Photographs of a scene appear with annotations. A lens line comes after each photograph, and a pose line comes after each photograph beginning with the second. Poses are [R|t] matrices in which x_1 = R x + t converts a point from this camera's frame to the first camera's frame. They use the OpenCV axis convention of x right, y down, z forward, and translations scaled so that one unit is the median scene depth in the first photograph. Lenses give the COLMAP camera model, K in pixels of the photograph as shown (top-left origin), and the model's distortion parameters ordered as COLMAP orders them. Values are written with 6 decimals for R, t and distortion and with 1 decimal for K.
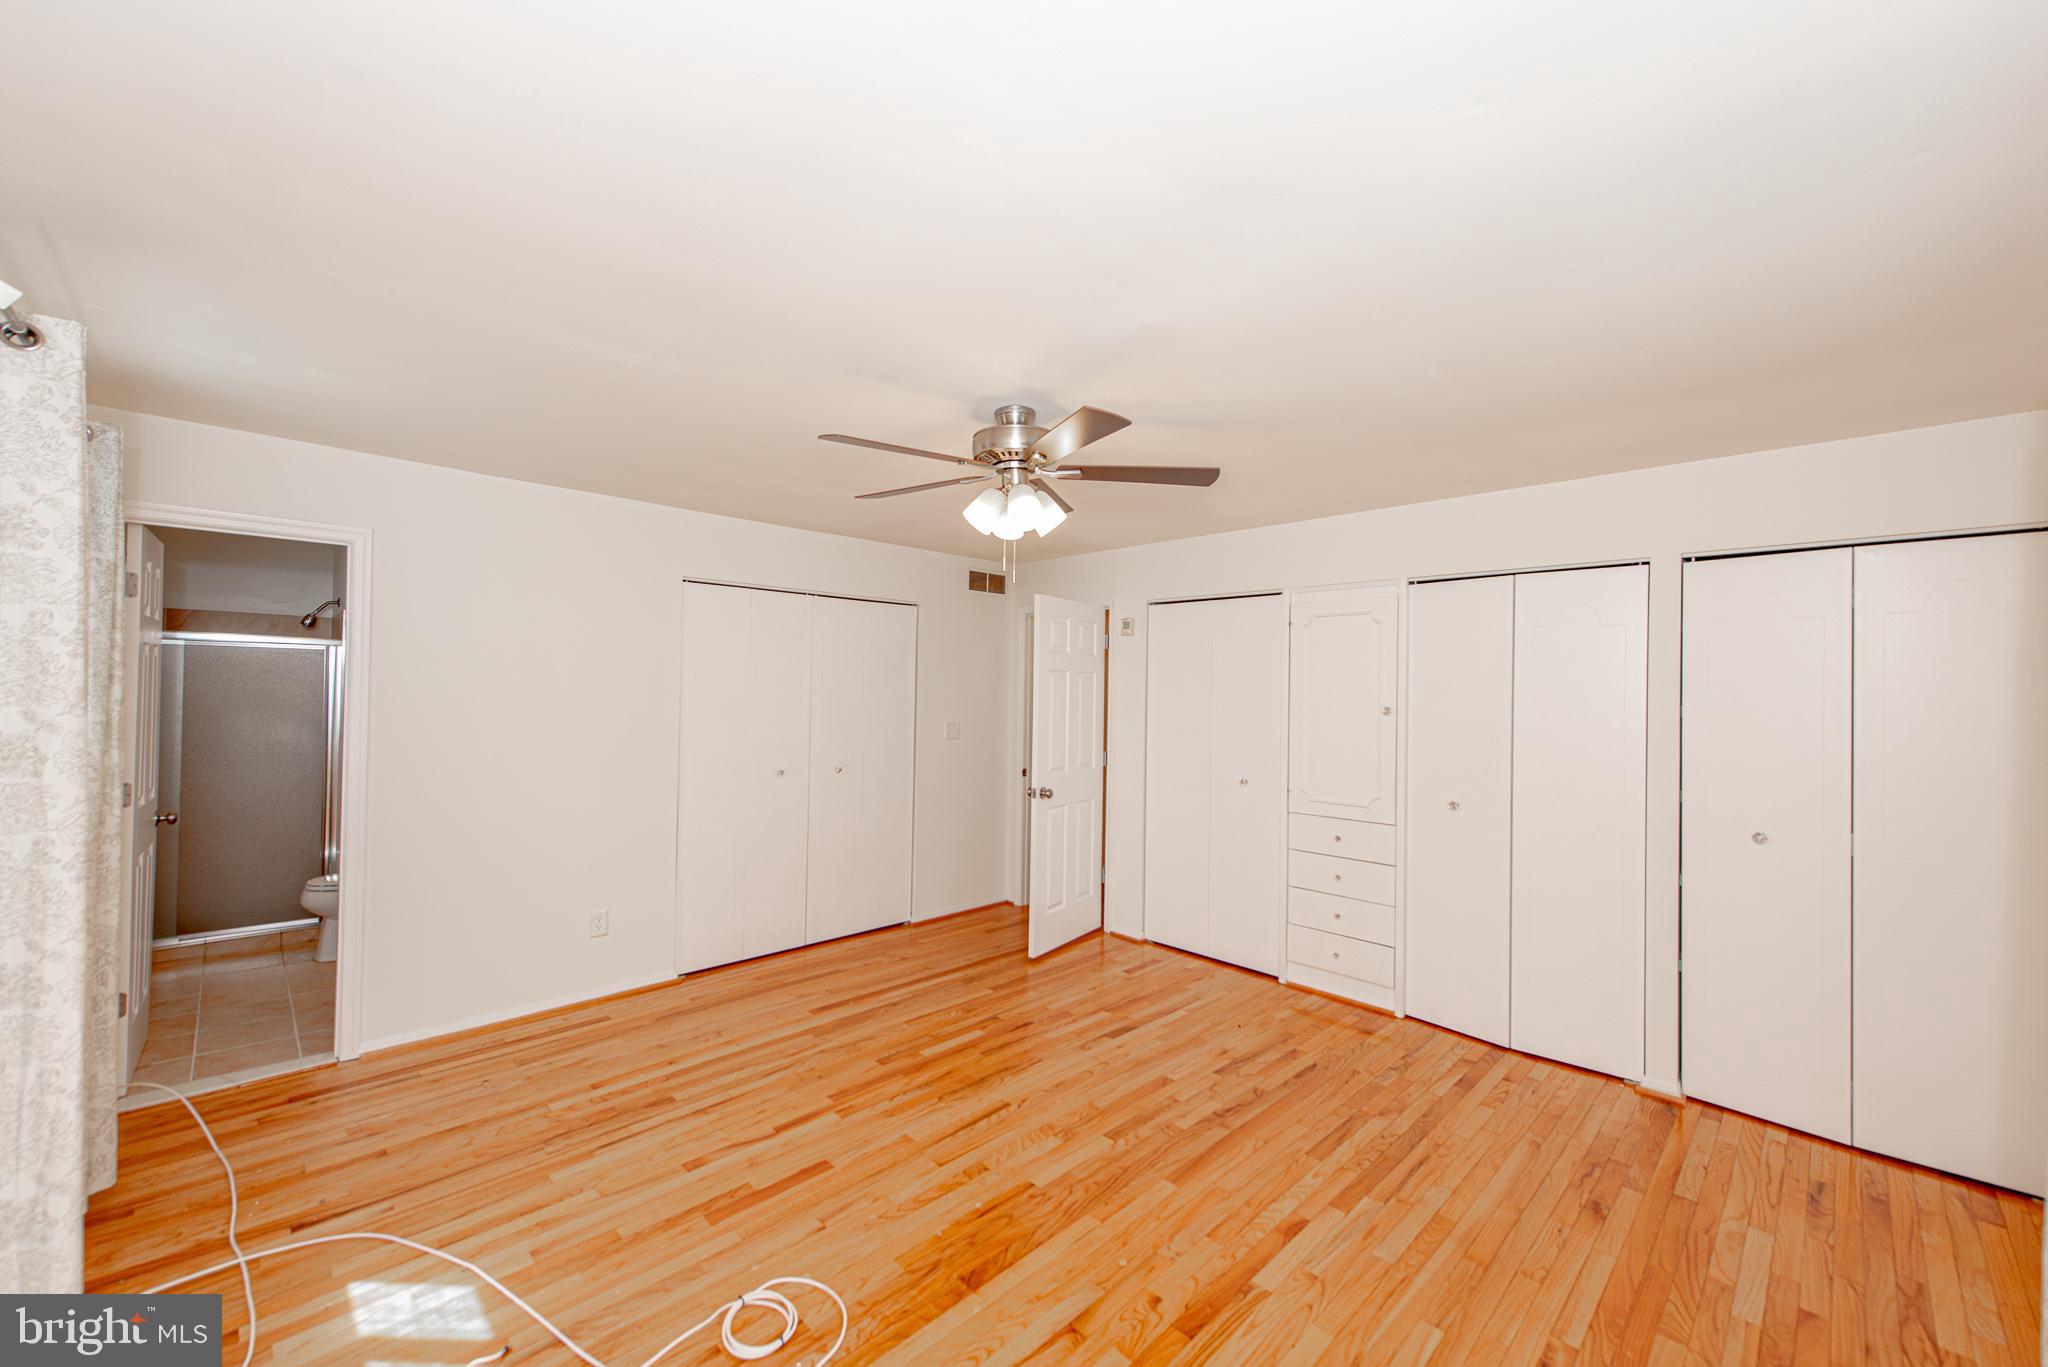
lens RADIAL K [[798.7, 0, 1021.2], [0, 798.7, 684.8], [0, 0, 1]] dist [0.007970, -0.002178]
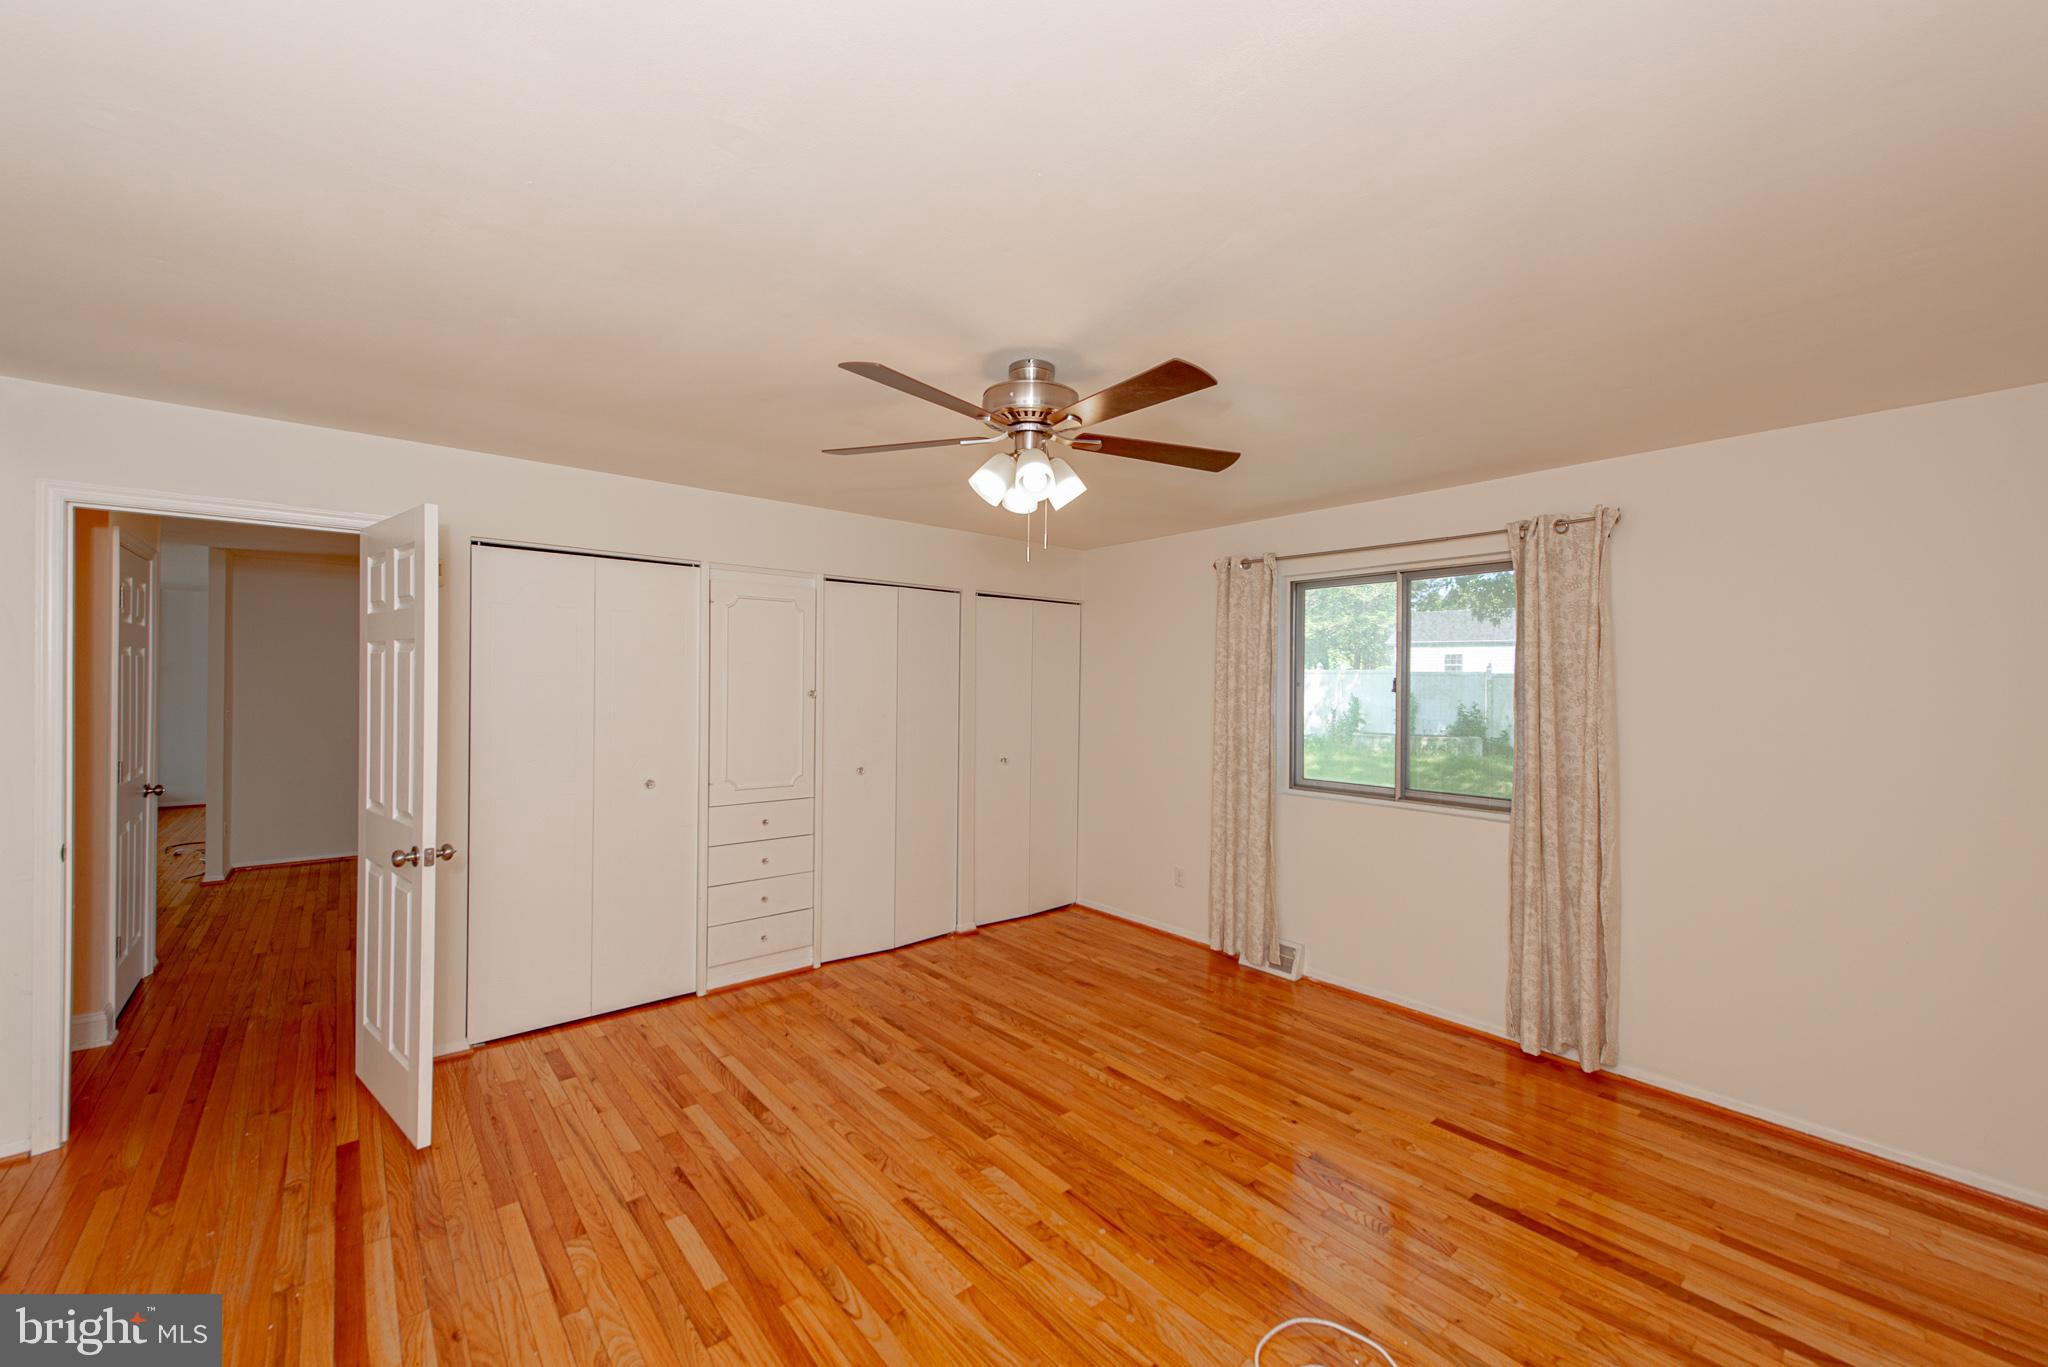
lens RADIAL K [[798.7, 0, 1019.8], [0, 798.7, 682.1], [0, 0, 1]] dist [0.007970, -0.002178]
pose [[0.078410, -0.015933, 0.996794, -0.744640], [-0.017476, 0.999697, 0.017354, -0.008894], [-0.996768, -0.018781, 0.078108, 0.777967]]
